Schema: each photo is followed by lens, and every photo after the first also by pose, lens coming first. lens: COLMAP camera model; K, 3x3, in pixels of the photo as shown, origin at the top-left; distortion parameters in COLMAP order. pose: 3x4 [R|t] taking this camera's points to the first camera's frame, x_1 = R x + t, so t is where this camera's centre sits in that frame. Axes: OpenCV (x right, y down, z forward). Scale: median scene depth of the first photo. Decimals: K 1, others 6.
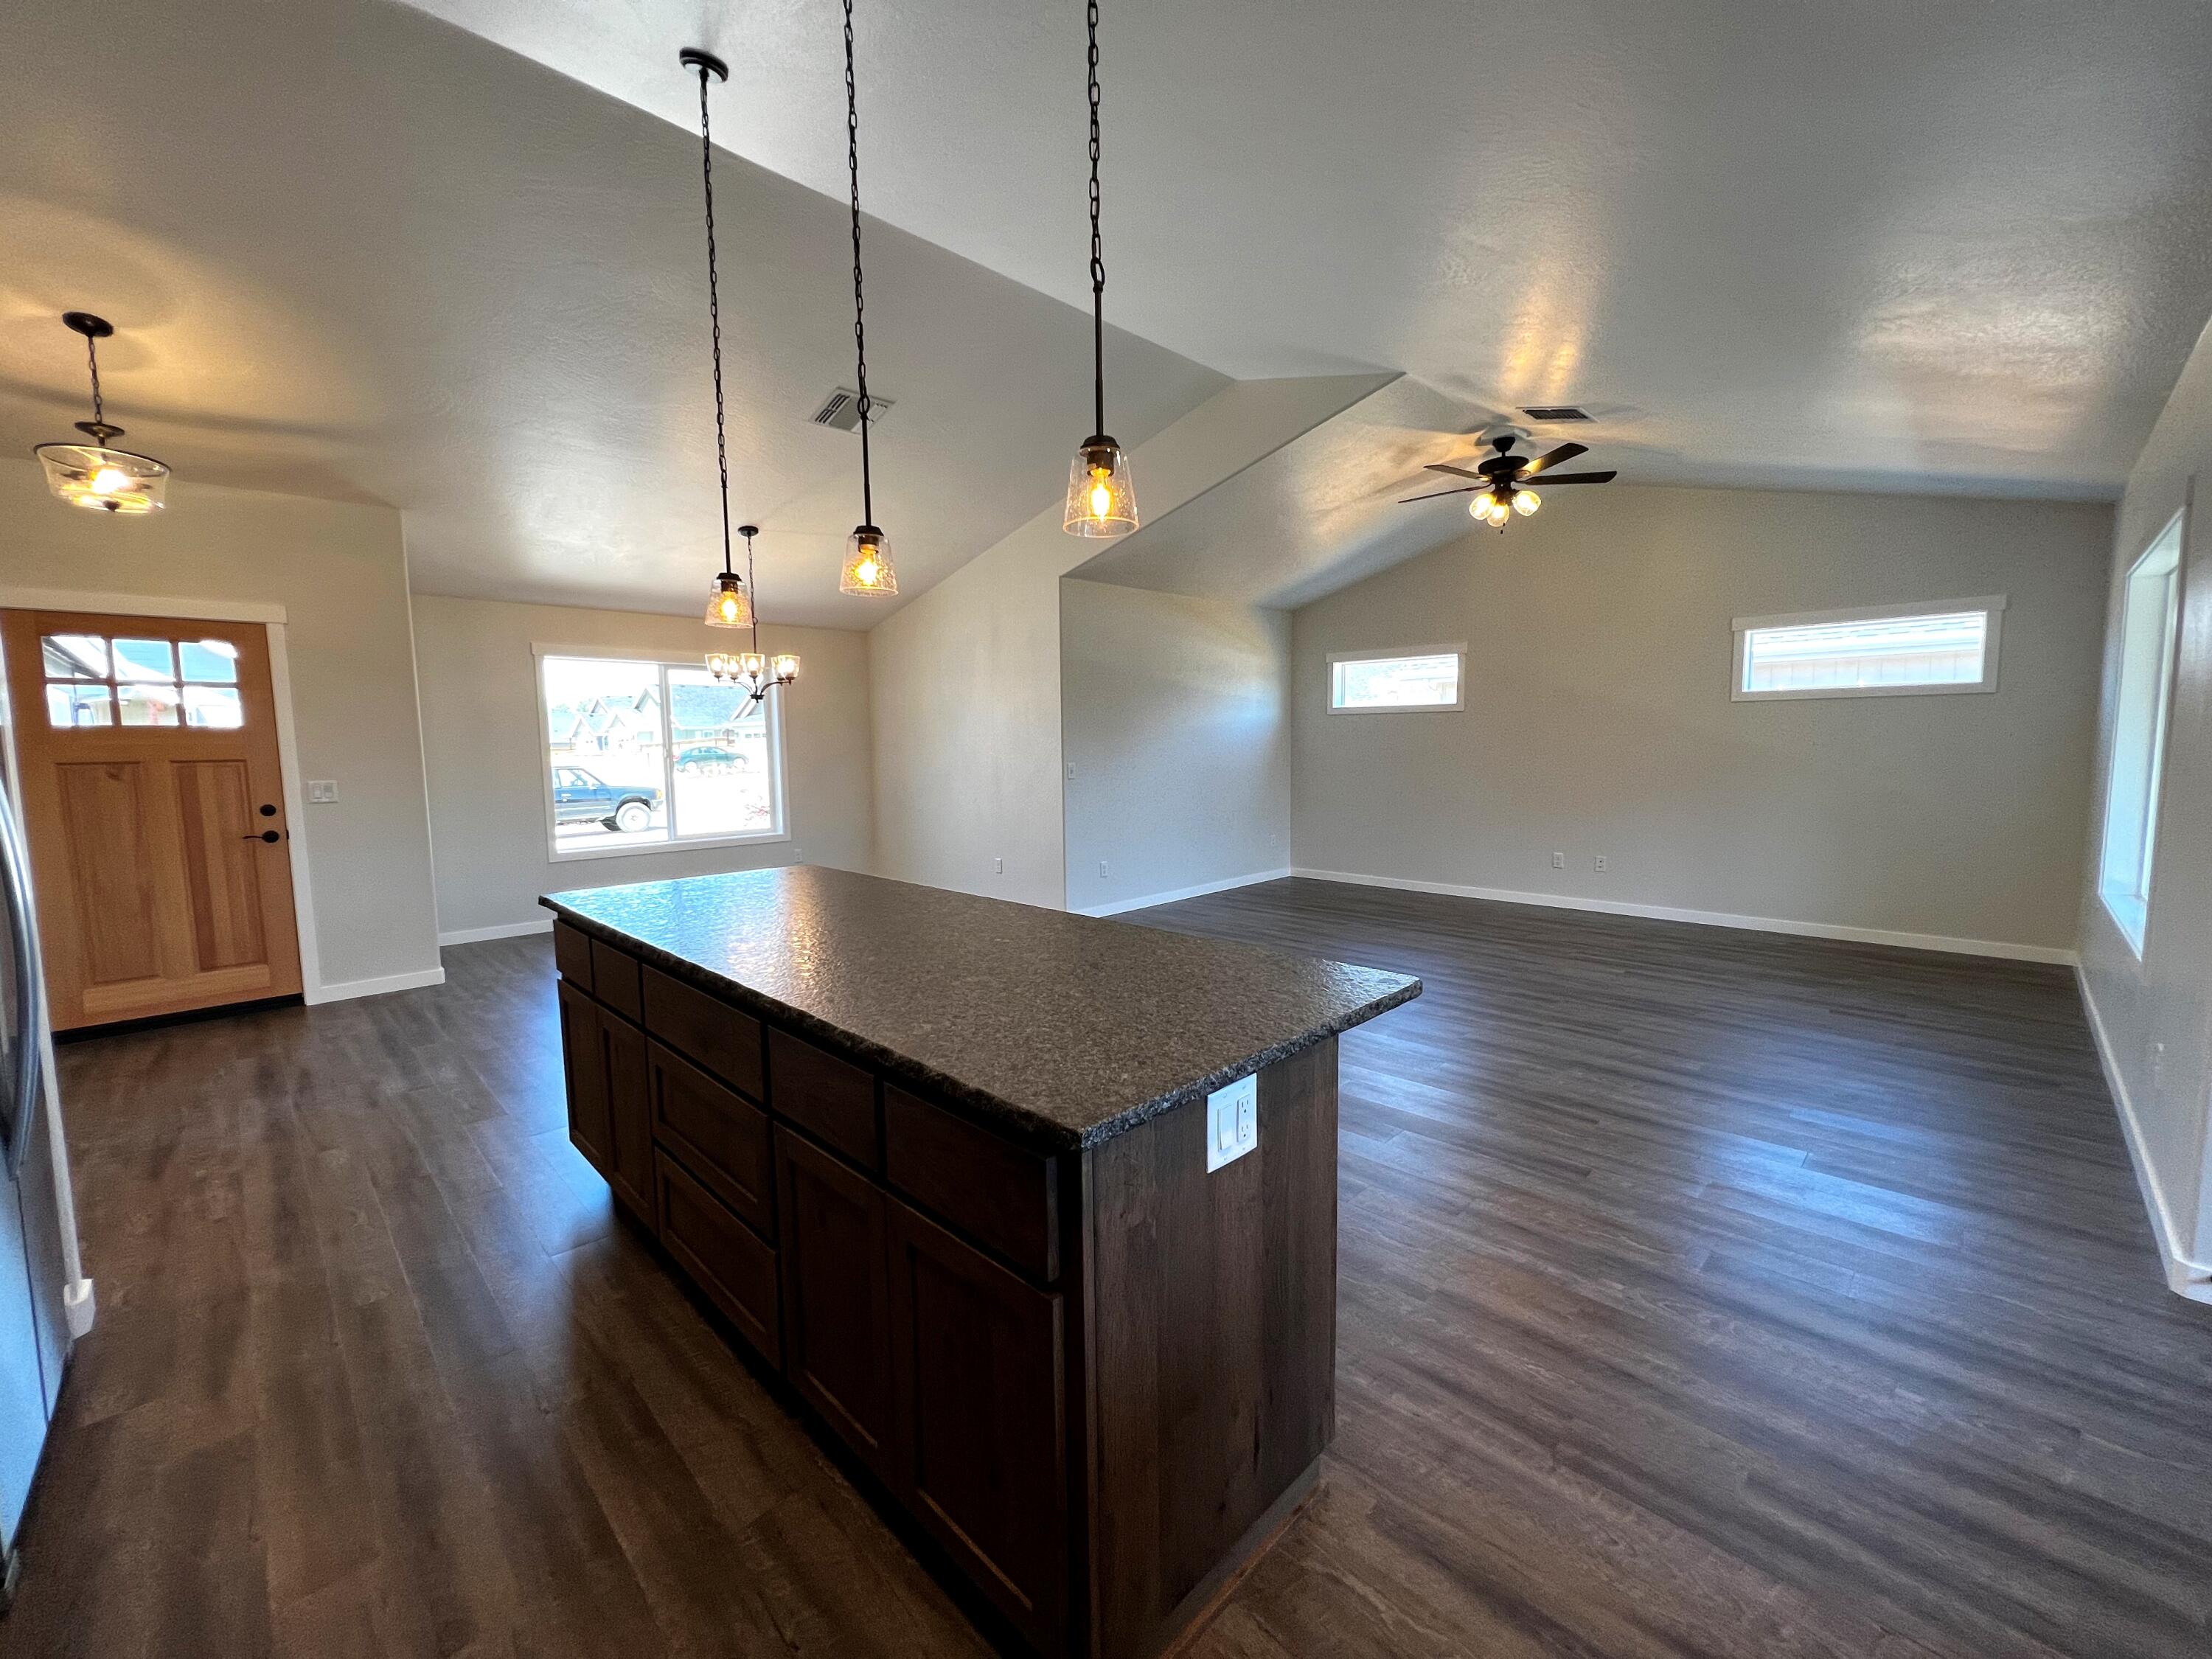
lens RADIAL K [[889.9, 0, 1098.6], [0, 889.9, 808.7], [0, 0, 1]] dist [-0.006190, 0.001503]
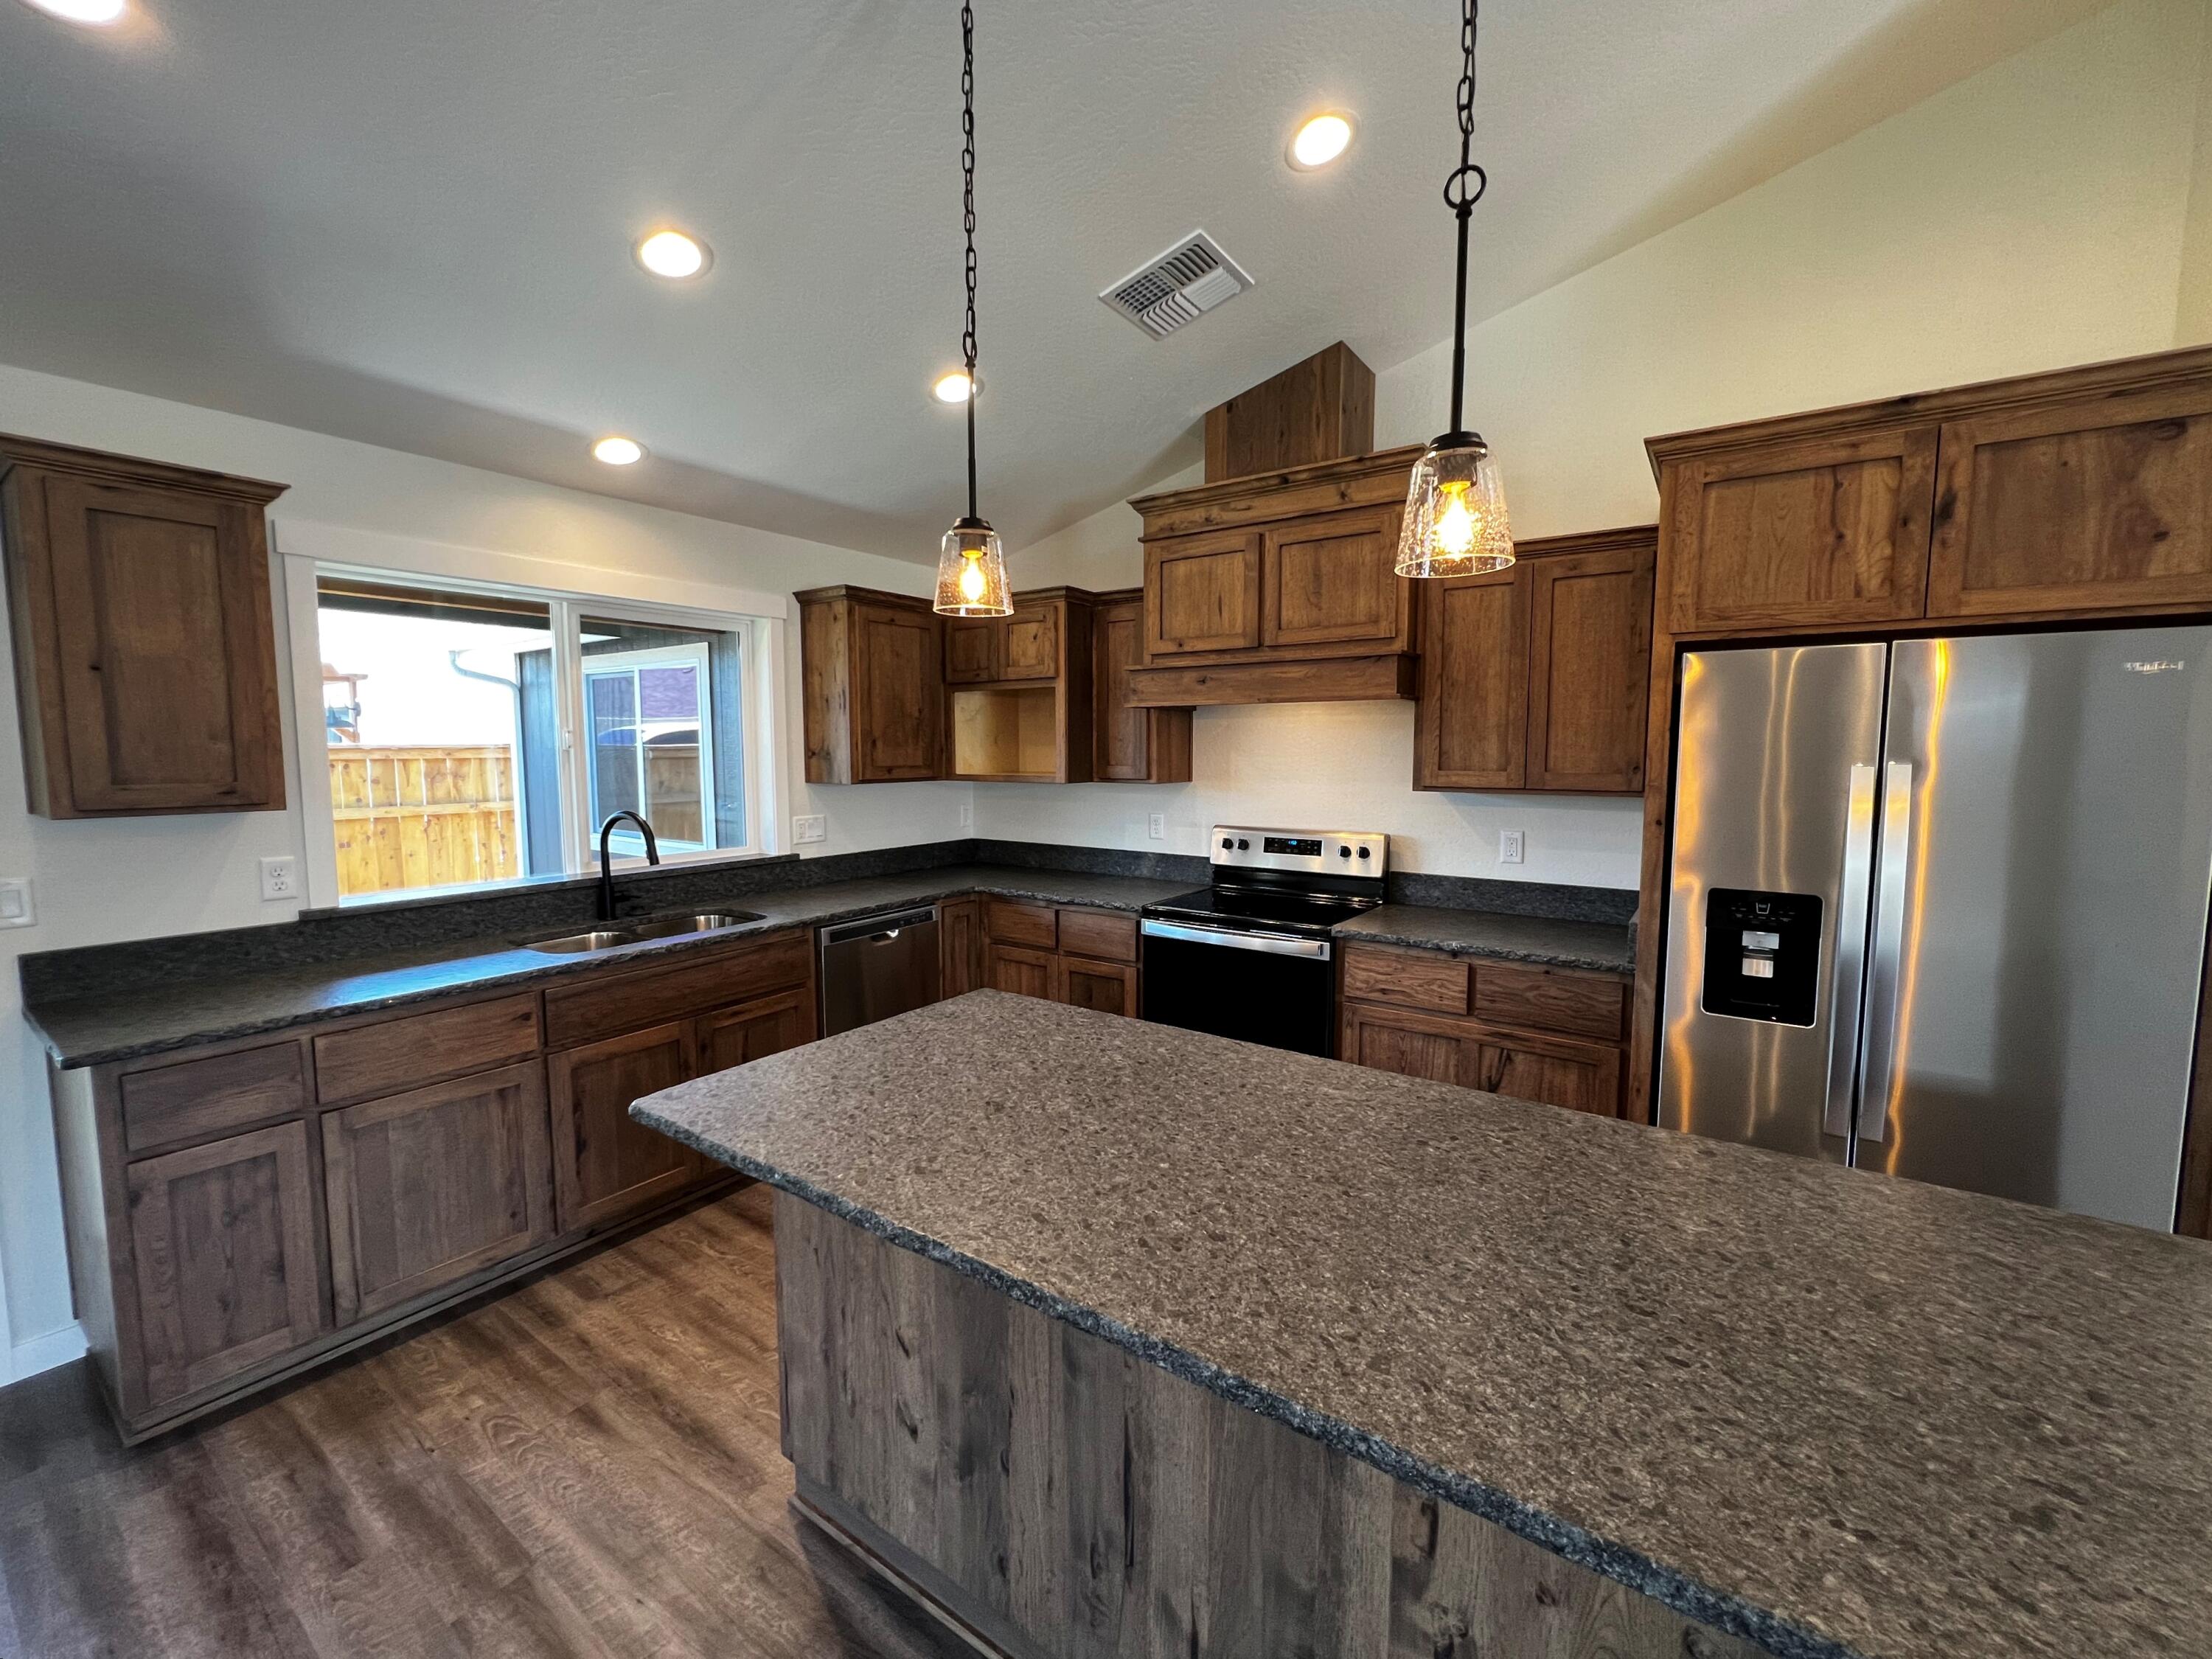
lens RADIAL K [[889.9, 0, 1107.0], [0, 889.9, 826.2], [0, 0, 1]] dist [-0.006190, 0.001503]
pose [[-0.984418, 0.031179, -0.173060, 0.012386], [0.002042, 0.986116, 0.166048, -0.088152], [0.175835, 0.163107, -0.970813, 0.724809]]
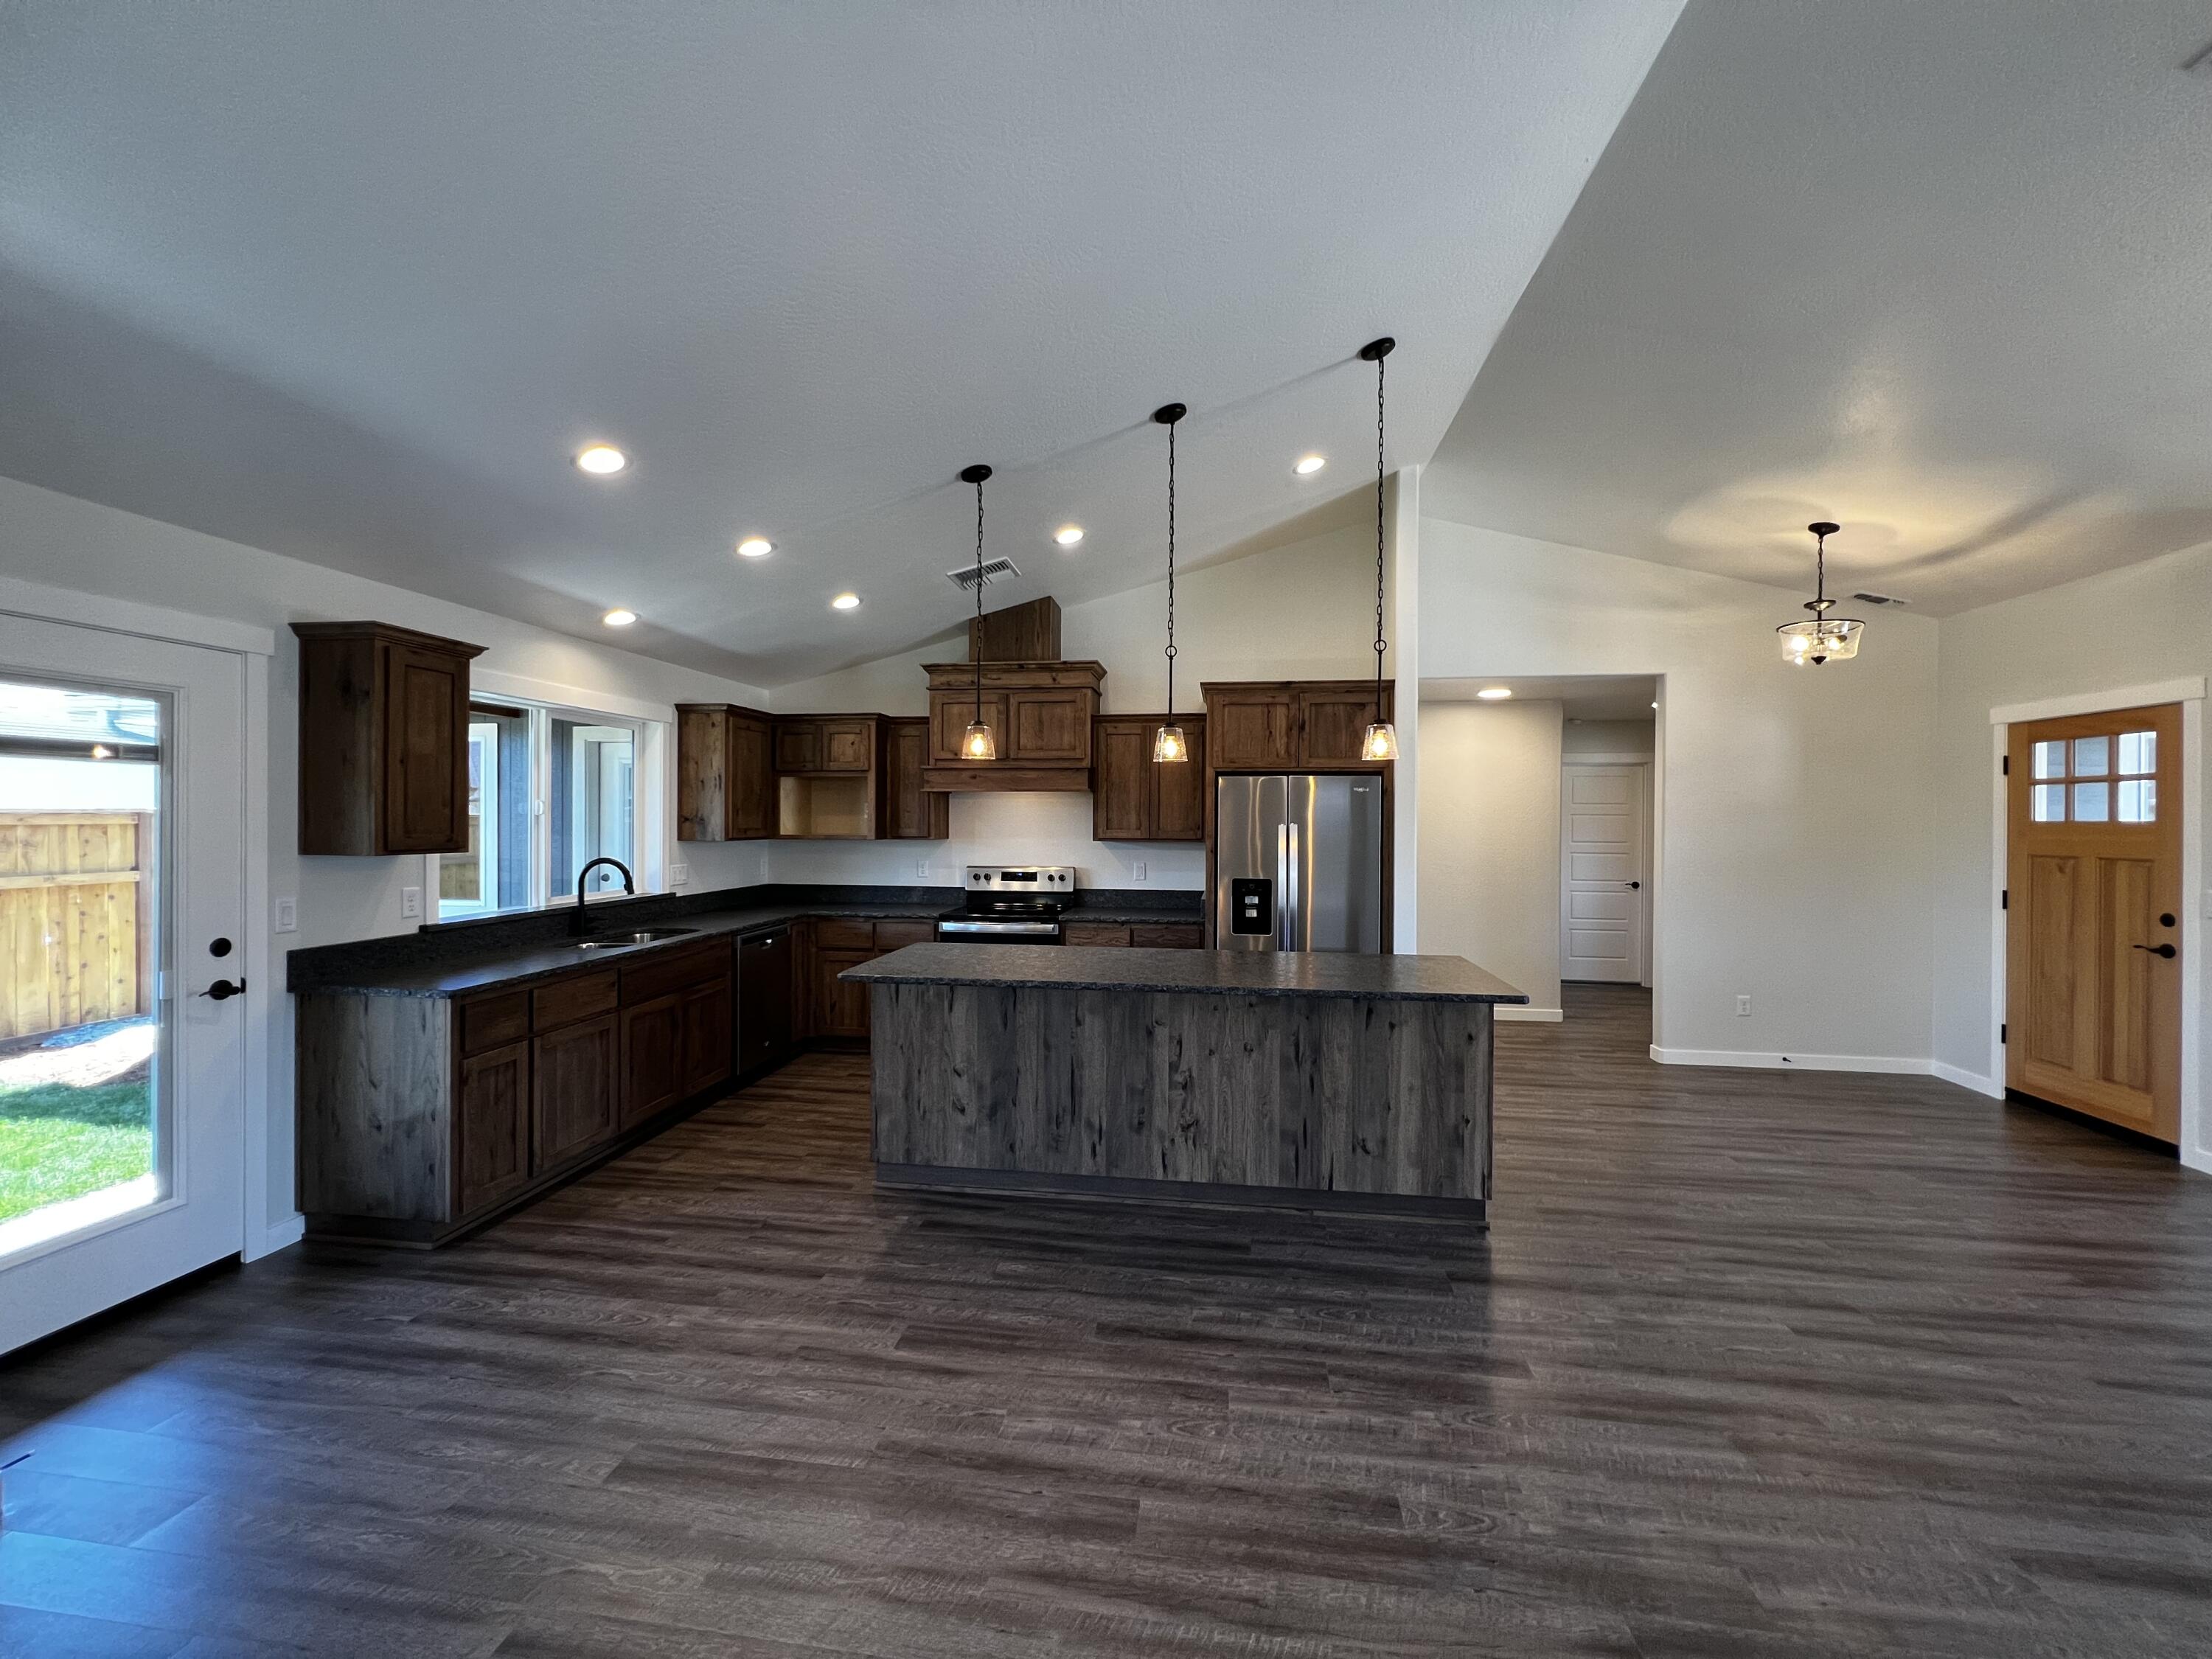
lens RADIAL K [[889.9, 0, 1101.9], [0, 889.9, 822.7], [0, 0, 1]] dist [-0.006190, 0.001503]
pose [[-0.797114, 0.012565, -0.603698, 0.411047], [-0.039273, 0.996588, 0.072598, -0.118100], [0.602550, 0.081577, -0.793901, 1.100154]]
